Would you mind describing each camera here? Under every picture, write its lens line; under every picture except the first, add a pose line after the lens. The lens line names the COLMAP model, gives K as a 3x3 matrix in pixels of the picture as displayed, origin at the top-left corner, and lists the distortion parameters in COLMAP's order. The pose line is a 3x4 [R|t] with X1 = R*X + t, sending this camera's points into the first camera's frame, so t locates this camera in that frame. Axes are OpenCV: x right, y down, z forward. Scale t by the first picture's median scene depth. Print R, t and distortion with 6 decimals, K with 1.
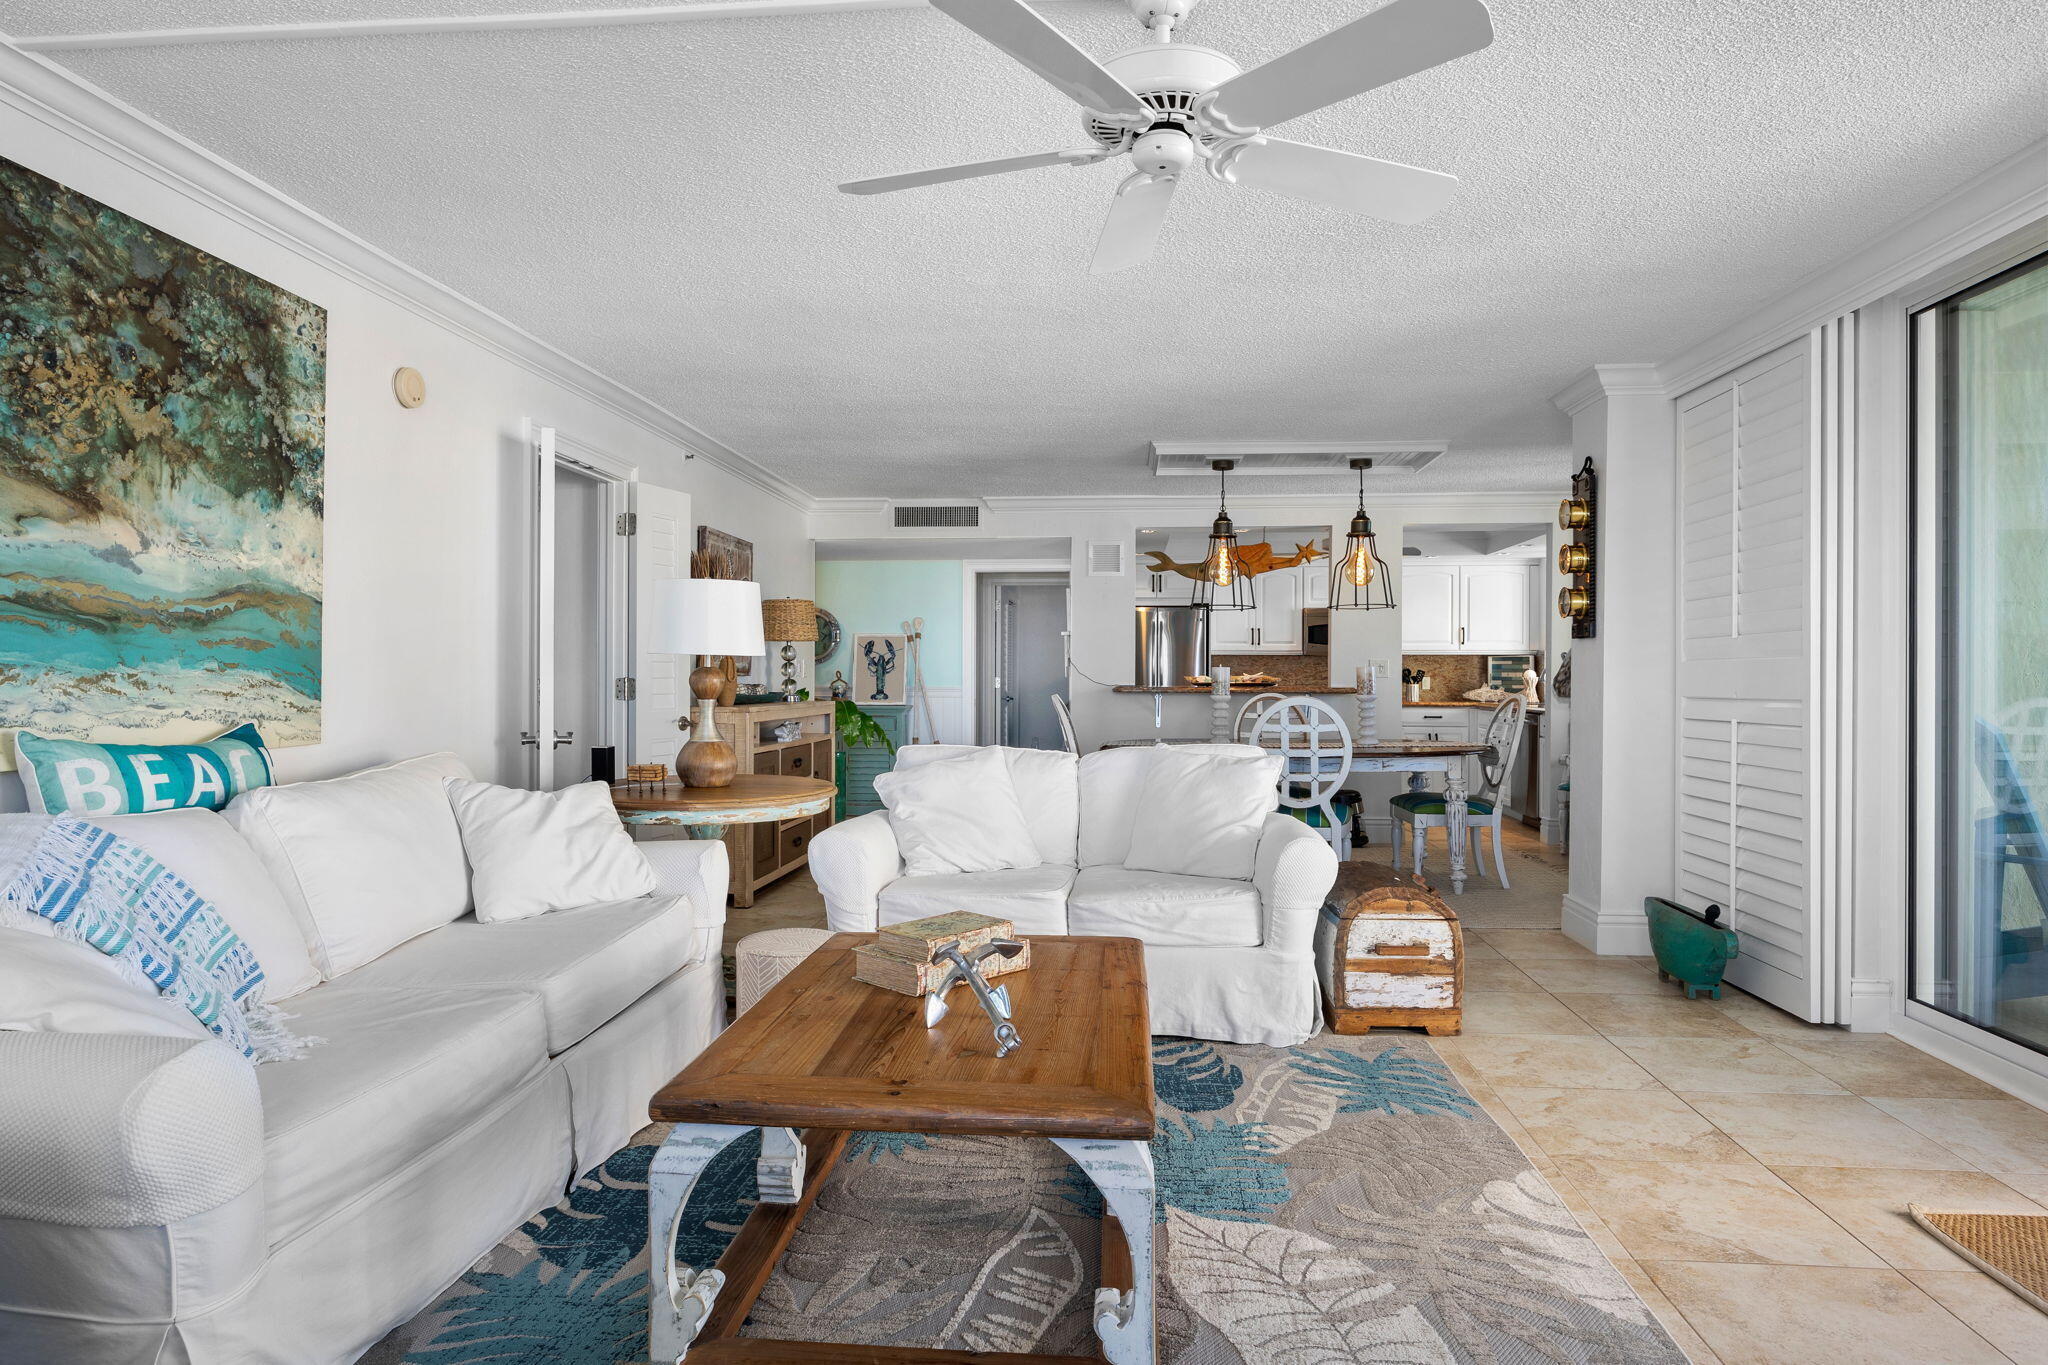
lens RADIAL K [[1186.0, 0, 1019.7], [0, 1186.0, 678.6], [0, 0, 1]] dist [-0.007817, 0.000738]
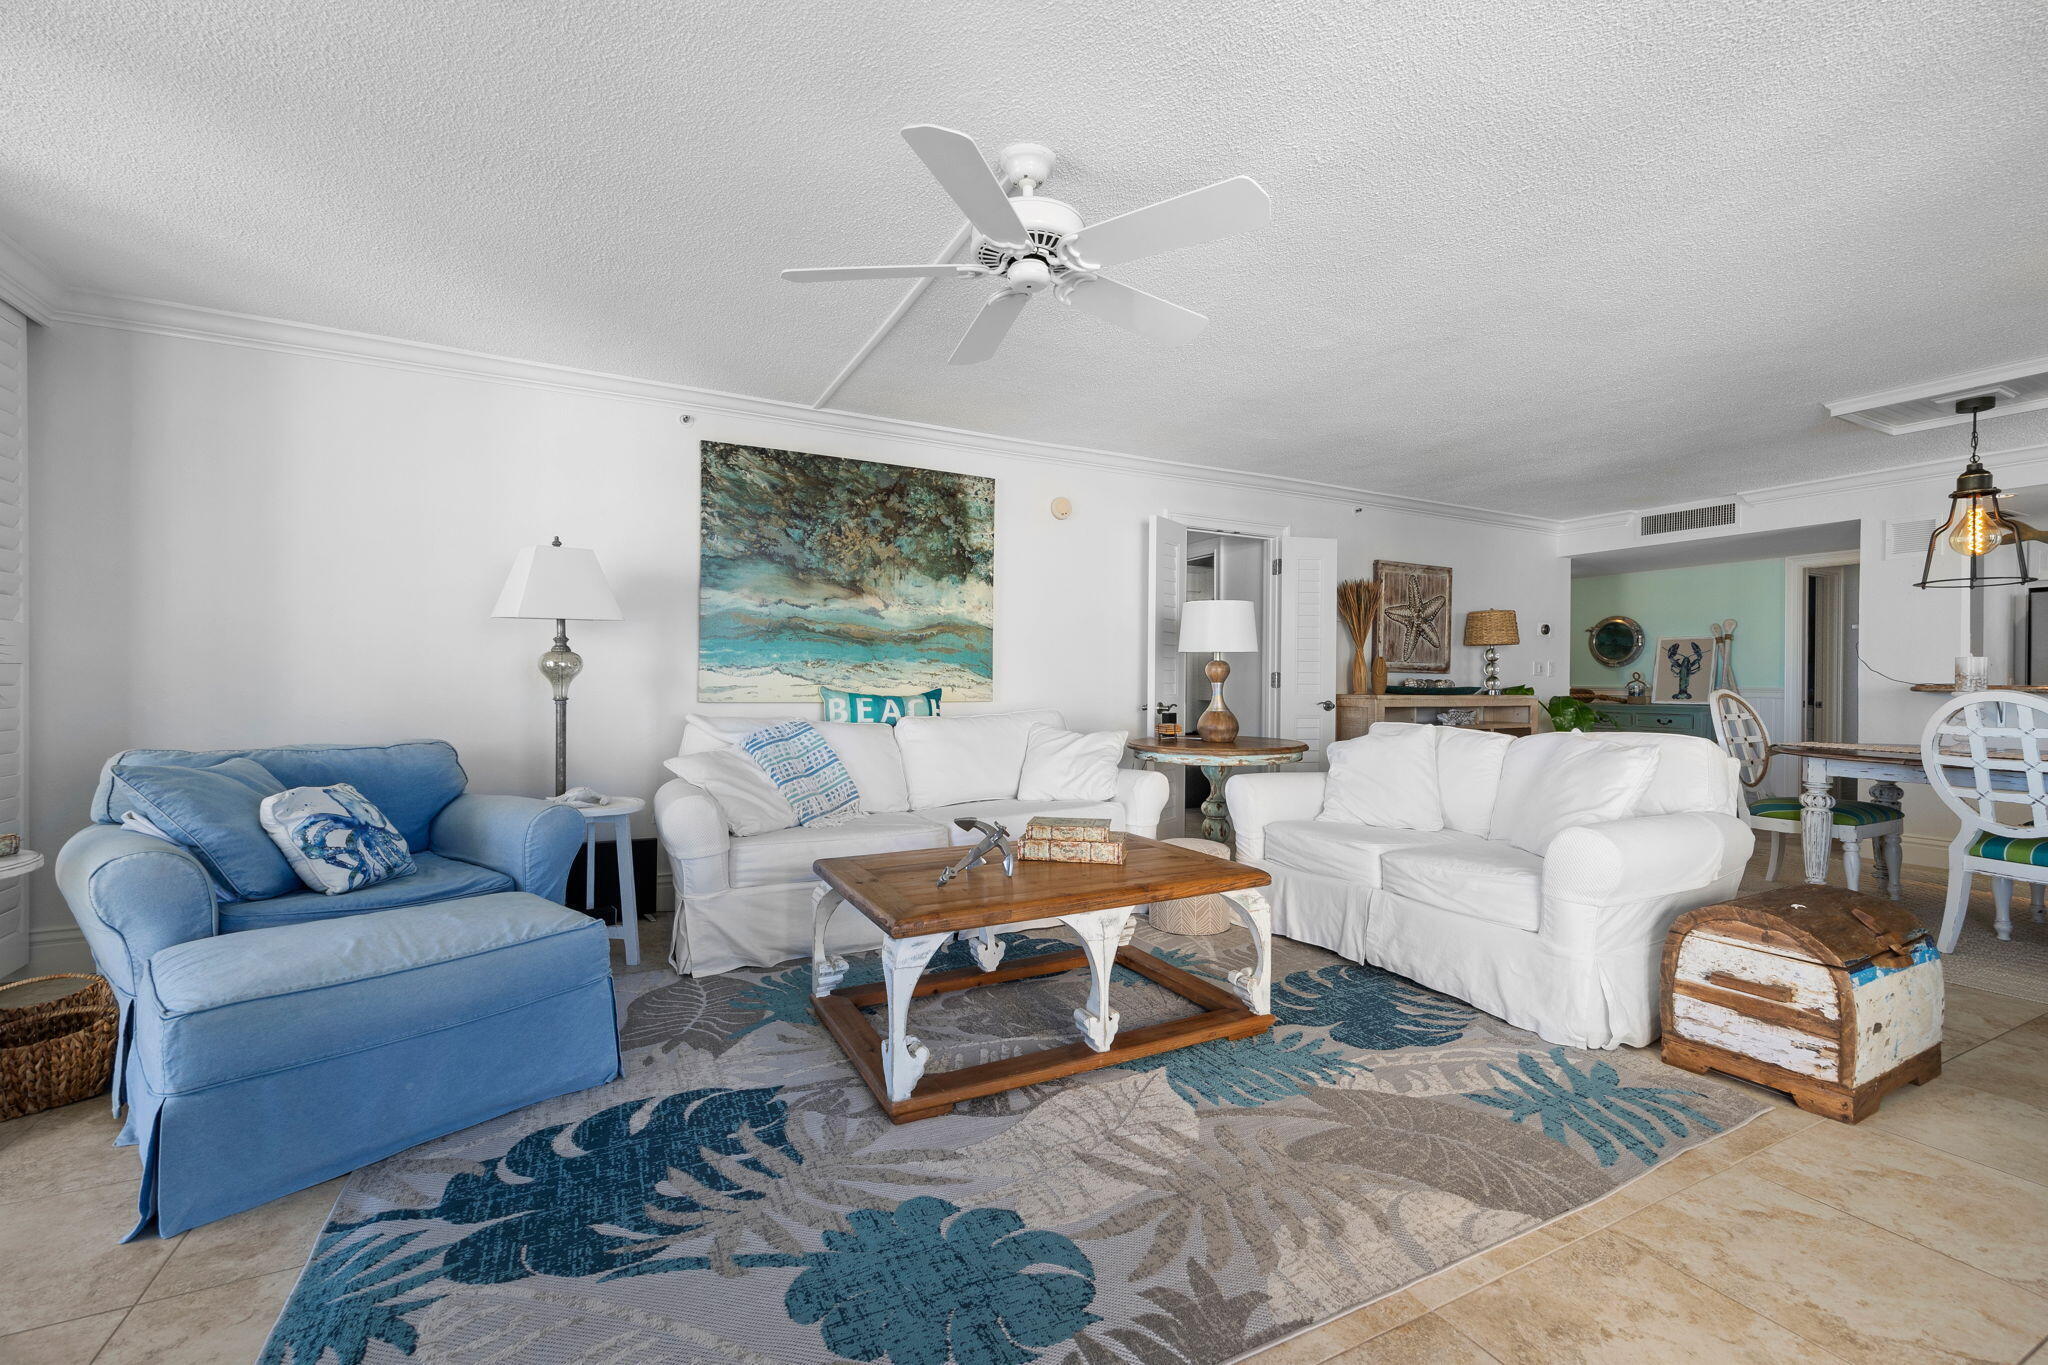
lens RADIAL K [[849.6, 0, 1024.1], [0, 849.6, 684.9], [0, 0, 1]] dist [0.005129, 0.000257]
pose [[0.533964, 0.004555, -0.845495, 0.687548], [-0.007639, 0.999971, 0.000563, 0.029792], [0.845473, 0.006158, 0.533983, 0.322758]]
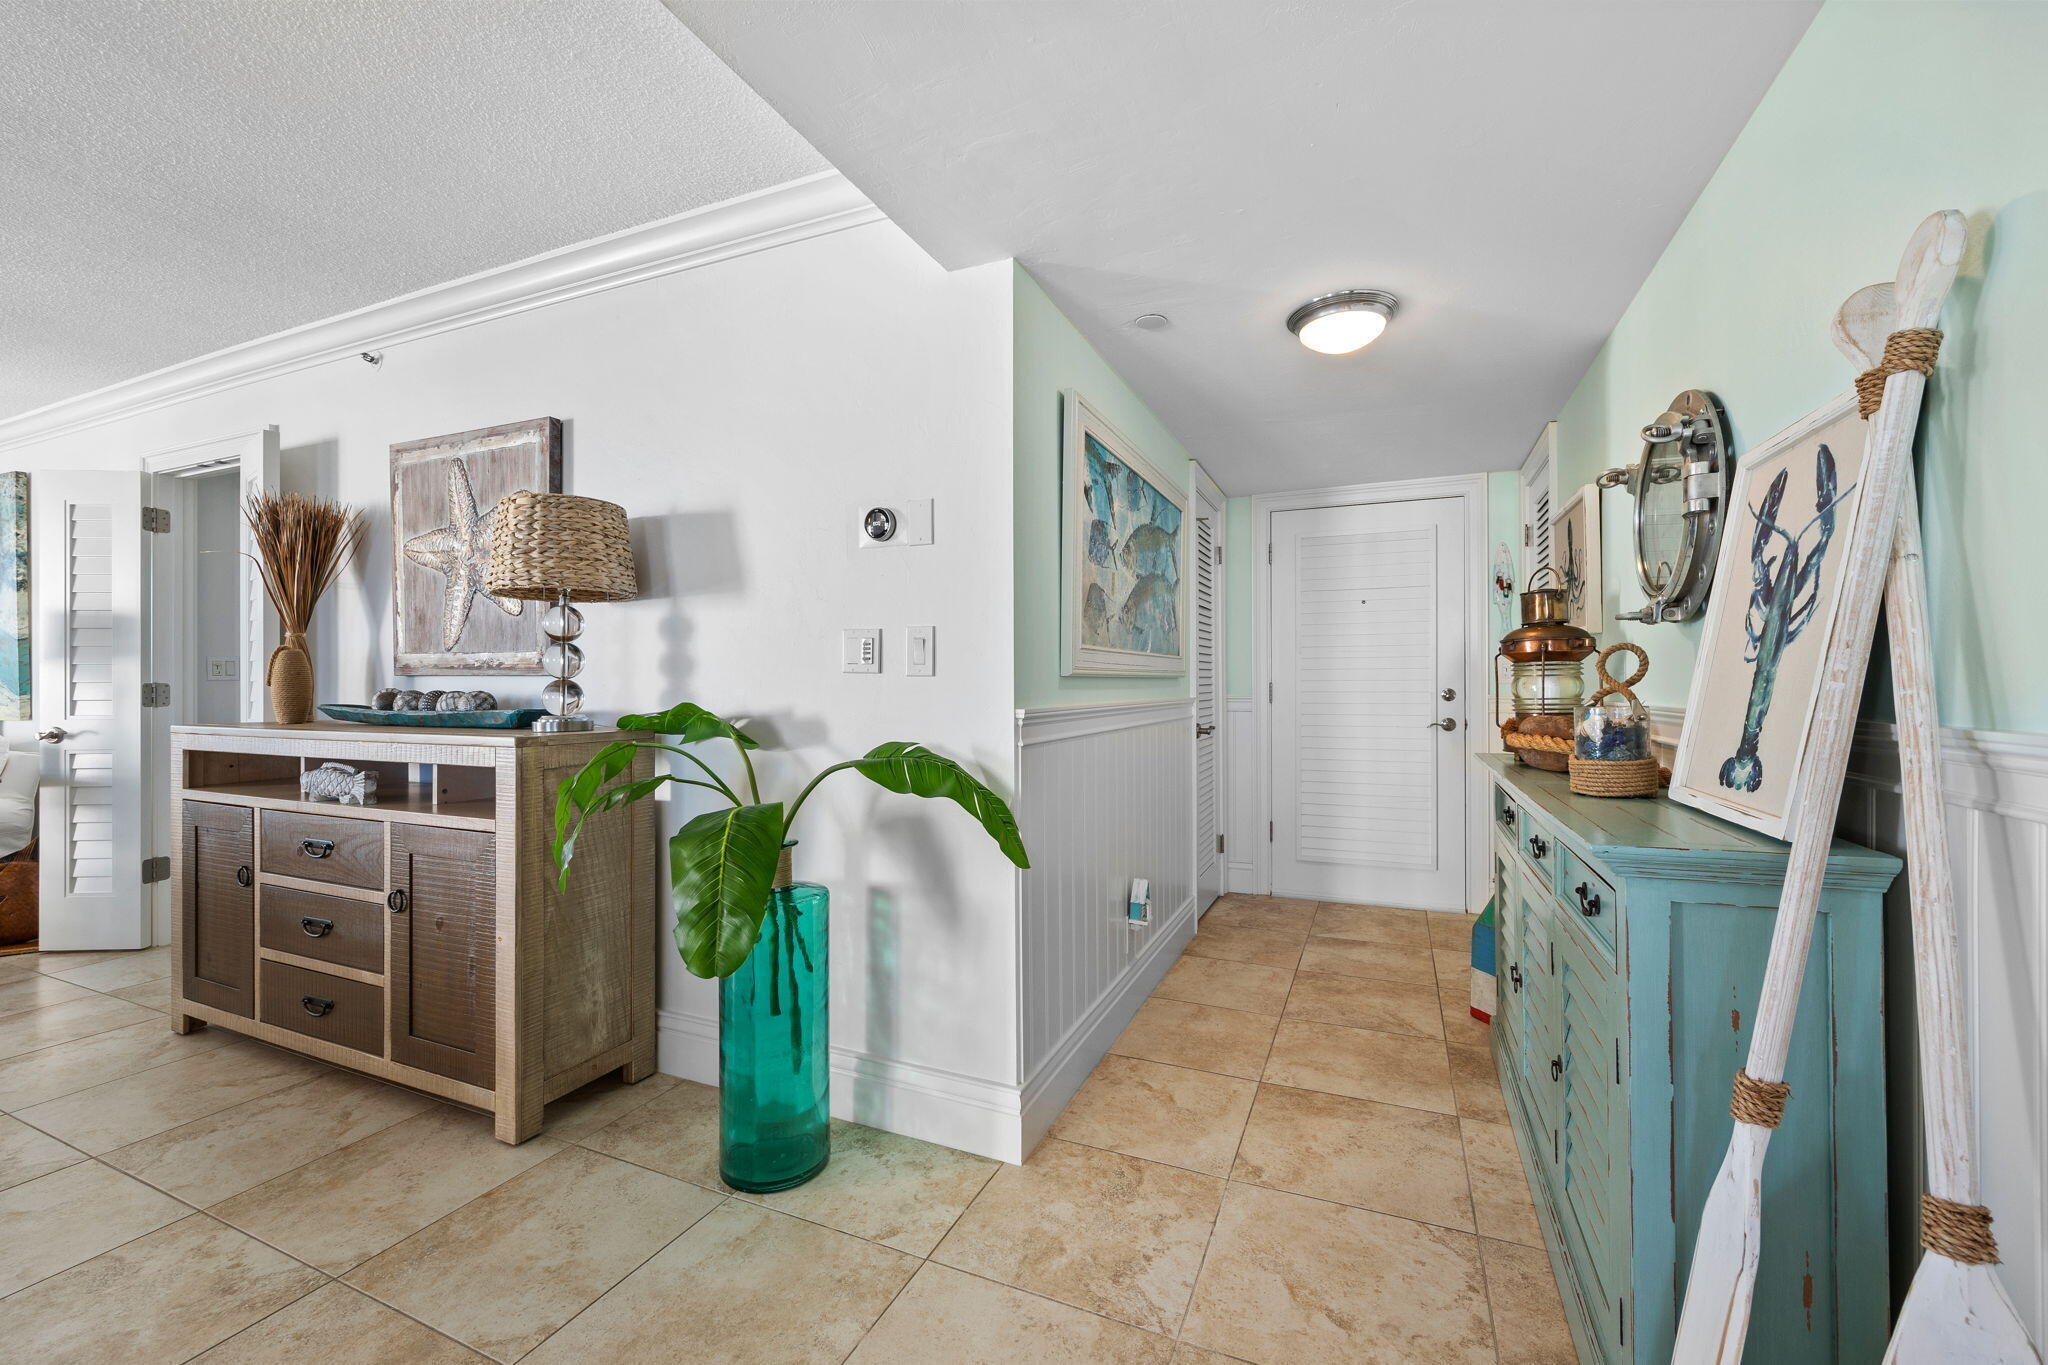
lens RADIAL K [[849.6, 0, 981.5], [0, 849.6, 684.1], [0, 0, 1]] dist [0.005129, 0.000257]
pose [[-0.335068, -0.004506, -0.942183, 0.131404], [-0.000797, 0.999990, -0.004499, 0.006129], [0.942194, -0.000757, -0.335068, 3.019232]]
